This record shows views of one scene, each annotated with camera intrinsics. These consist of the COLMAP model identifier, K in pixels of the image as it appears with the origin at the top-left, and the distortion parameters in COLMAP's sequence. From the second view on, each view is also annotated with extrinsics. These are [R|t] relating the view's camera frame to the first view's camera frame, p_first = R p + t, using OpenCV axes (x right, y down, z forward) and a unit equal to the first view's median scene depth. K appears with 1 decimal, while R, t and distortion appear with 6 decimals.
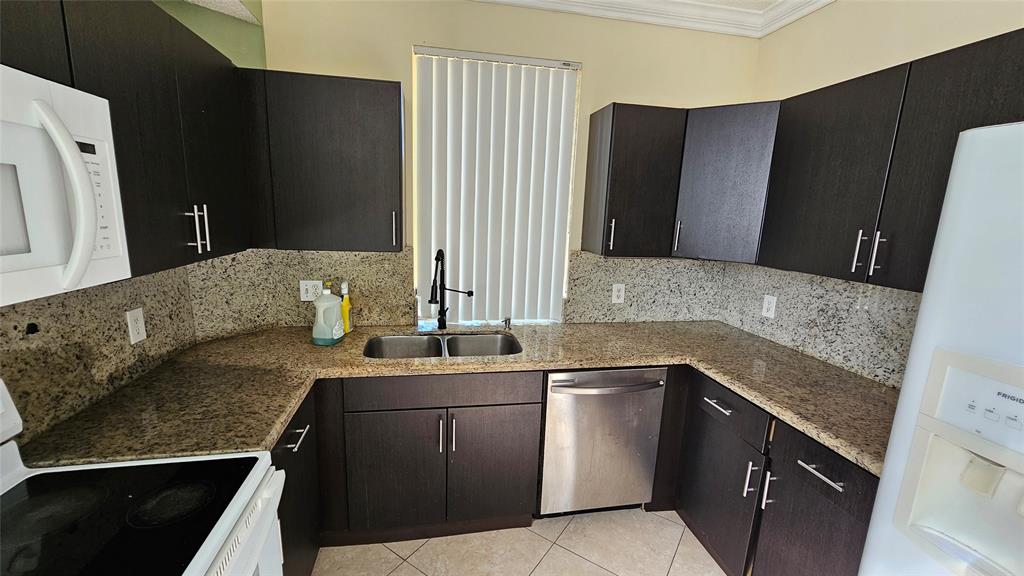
lens RADIAL K [[416.0, 0, 507.5], [0, 416.0, 297.2], [0, 0, 1]] dist [-0.003456, 0.000351]
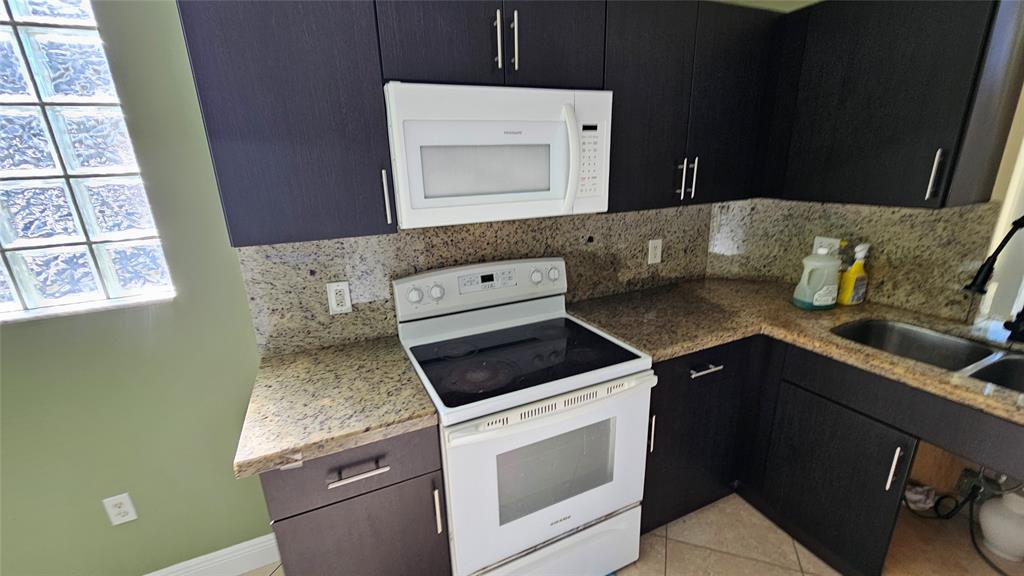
lens RADIAL K [[416.0, 0, 507.5], [0, 416.0, 297.2], [0, 0, 1]] dist [-0.003456, 0.000351]
pose [[0.229991, 0.243227, -0.942308, 0.316024], [-0.148952, 0.965654, 0.212898, -0.006516], [0.961726, 0.091394, 0.258321, 0.162003]]
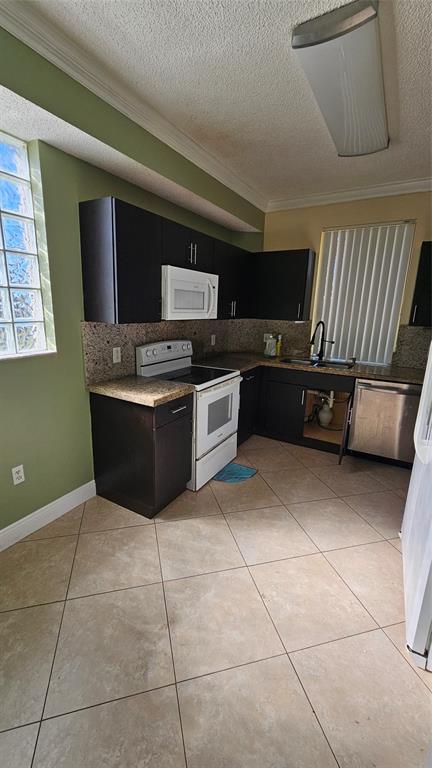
lens RADIAL K [[312.0, 0, 209.7], [0, 312.0, 381.5], [0, 0, 1]] dist [-0.003456, 0.000351]
pose [[0.749459, 0.135697, -0.647995, 0.644624], [-0.129131, 0.989933, 0.057951, 0.230494], [0.649335, 0.040244, 0.759437, -0.780966]]
